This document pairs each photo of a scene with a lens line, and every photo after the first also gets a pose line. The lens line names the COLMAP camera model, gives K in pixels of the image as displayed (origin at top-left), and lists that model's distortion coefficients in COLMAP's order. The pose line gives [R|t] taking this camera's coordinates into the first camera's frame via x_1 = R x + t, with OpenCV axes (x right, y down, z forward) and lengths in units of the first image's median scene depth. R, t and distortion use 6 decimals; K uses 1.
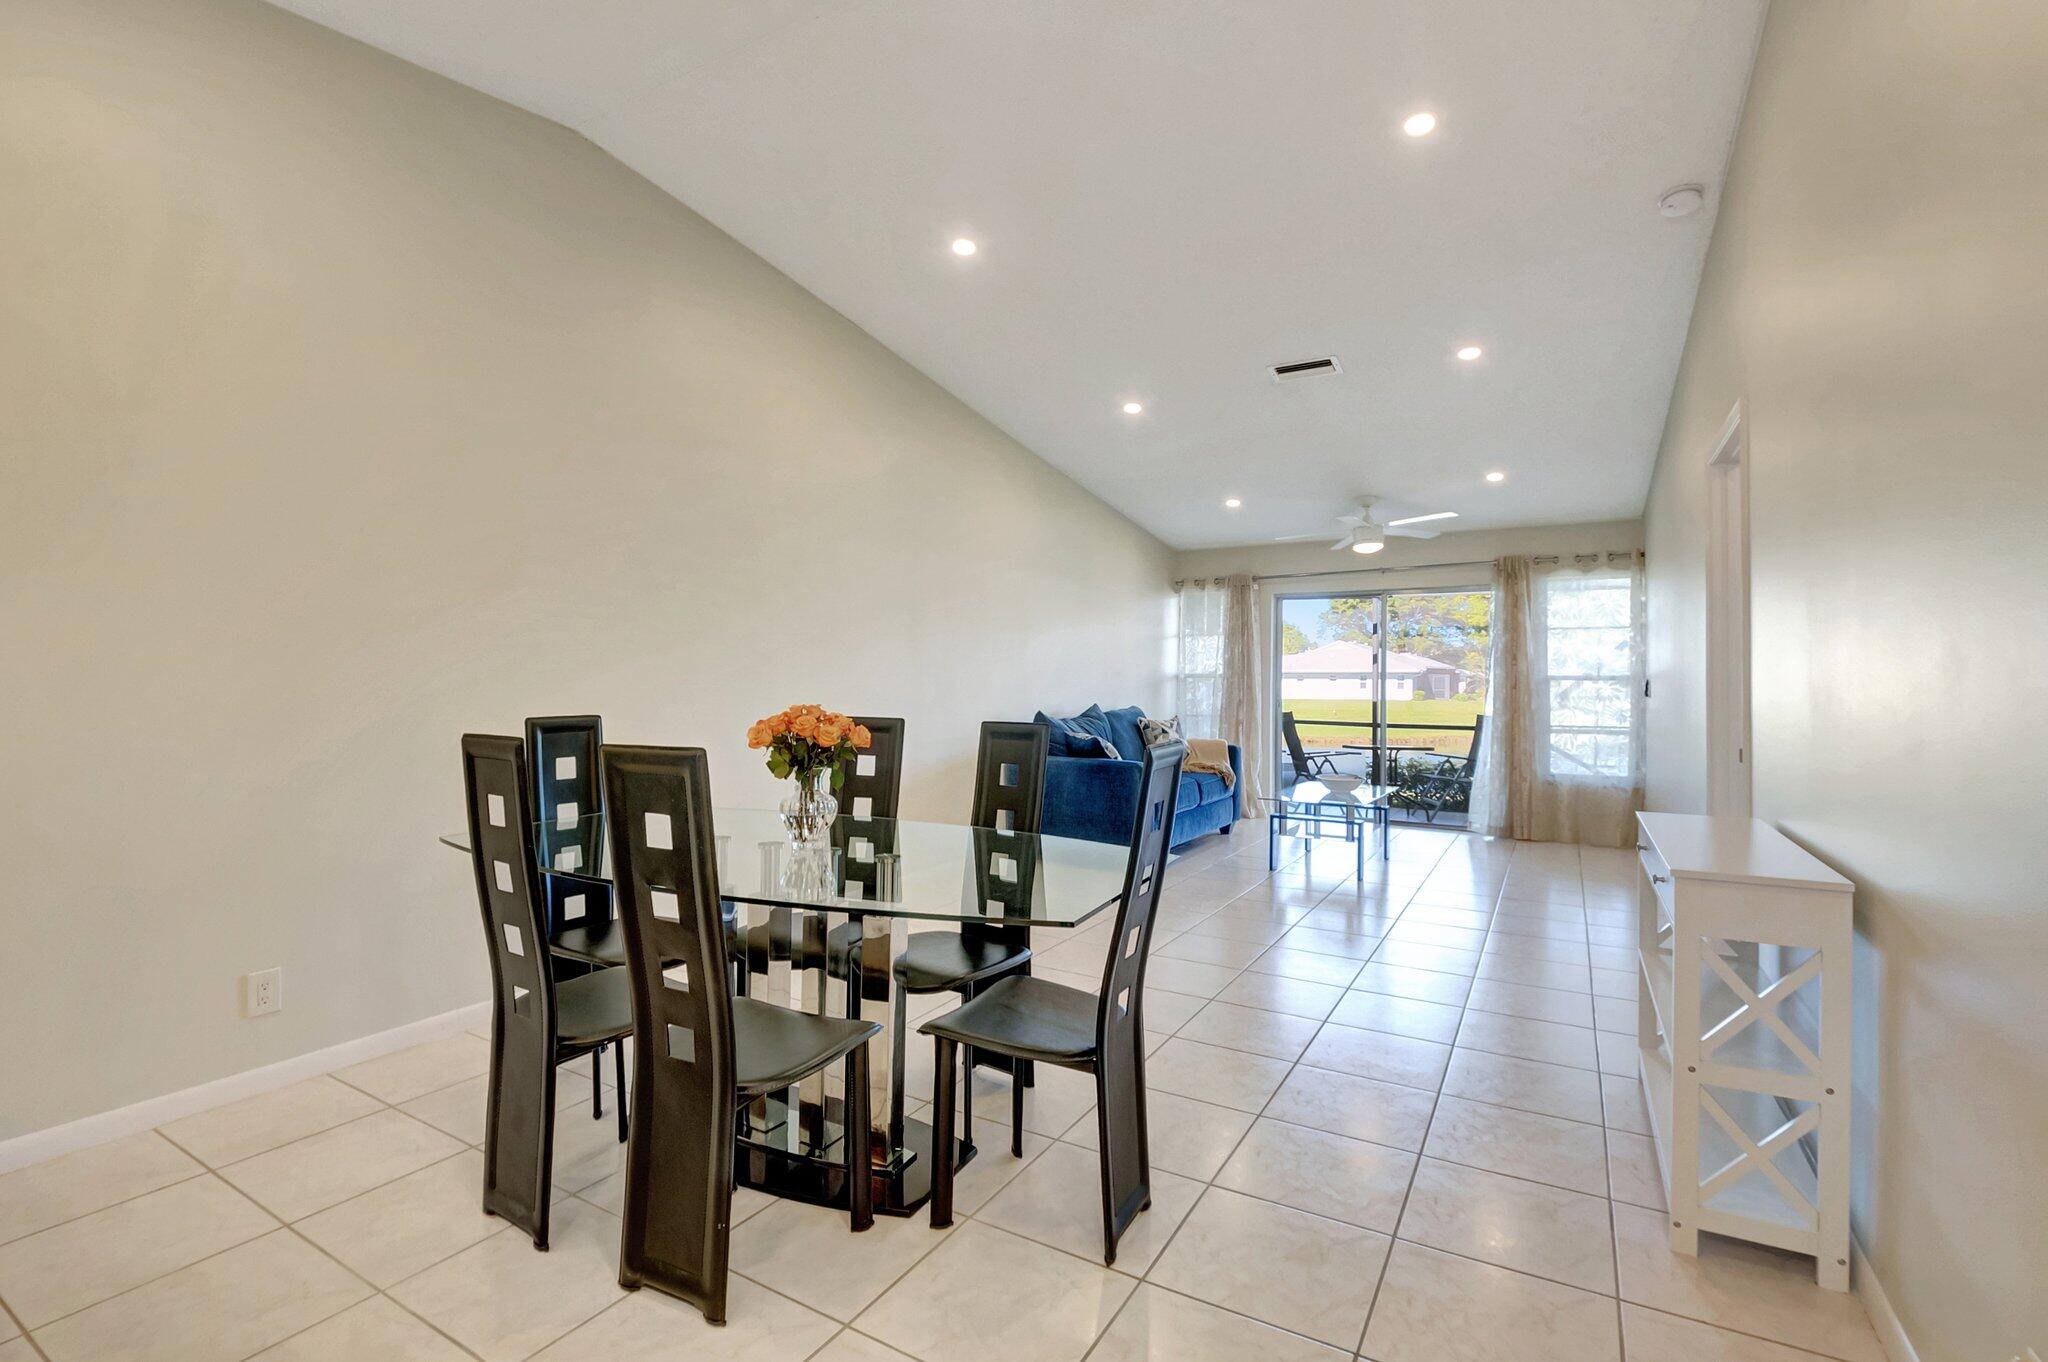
lens RADIAL K [[909.9, 0, 1004.3], [0, 909.9, 677.5], [0, 0, 1]] dist [-0.010782, -0.000123]
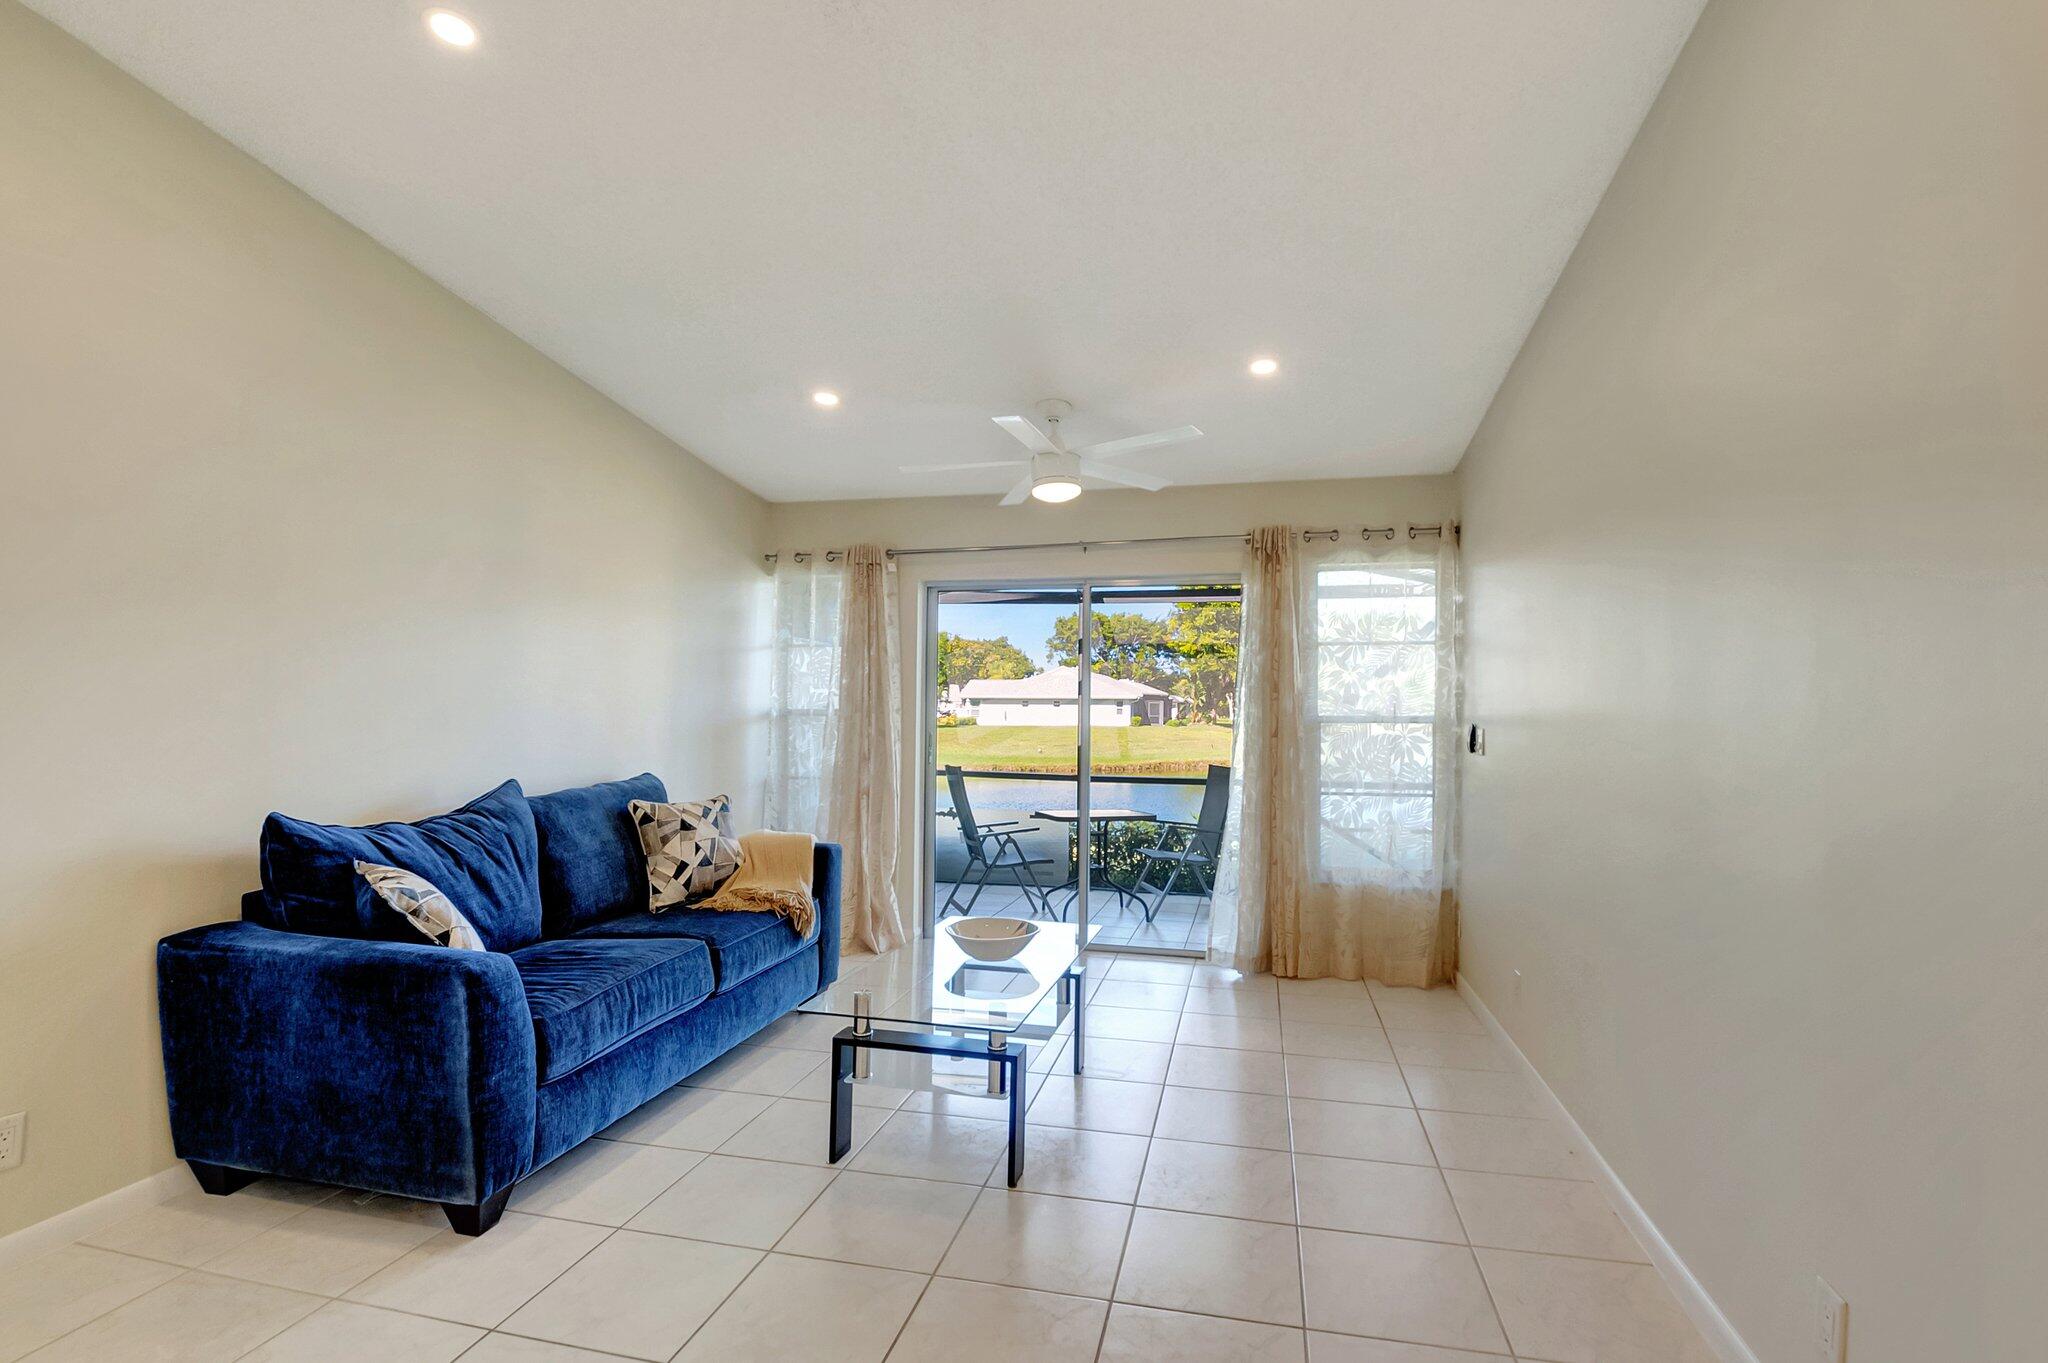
lens RADIAL K [[937.7, 0, 1047.2], [0, 937.7, 704.5], [0, 0, 1]] dist [0.000764, -0.000198]
pose [[0.944807, 0.001420, 0.327624, 0.196804], [-0.002374, 0.999994, 0.002511, -0.011686], [-0.327618, -0.003150, 0.944805, 0.432929]]
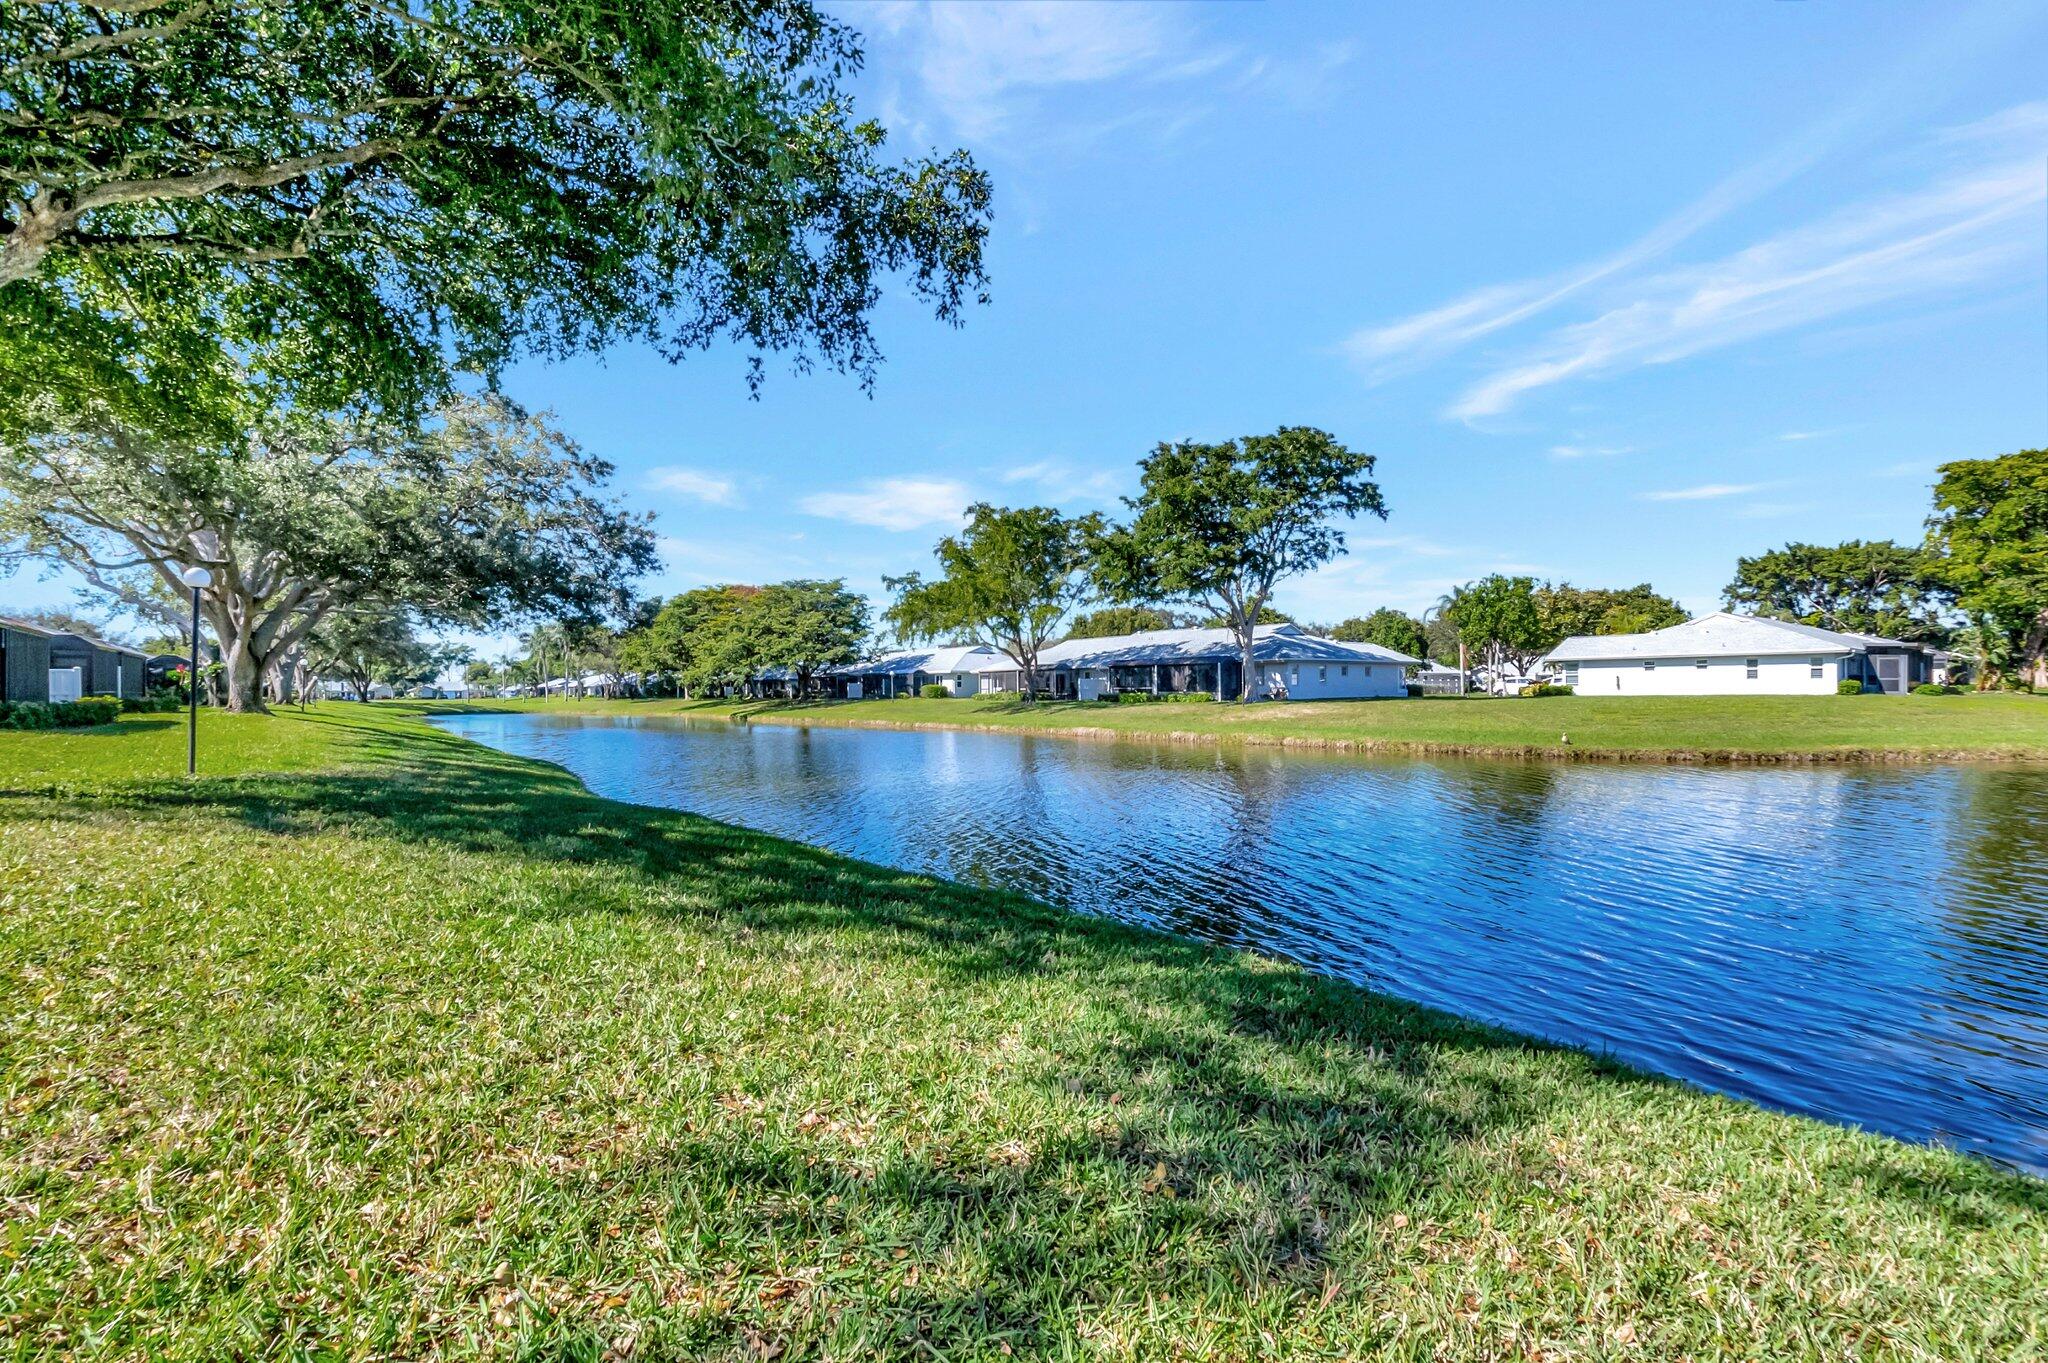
lens RADIAL K [[898.4, 0, 1028.5], [0, 898.4, 688.9], [0, 0, 1]] dist [-0.023265, -0.001354]
pose [[0.933918, -0.011729, -0.357295, 1.349964], [0.014099, 0.999892, 0.004027, 0.106832], [0.357209, -0.008798, 0.933983, 2.016409]]
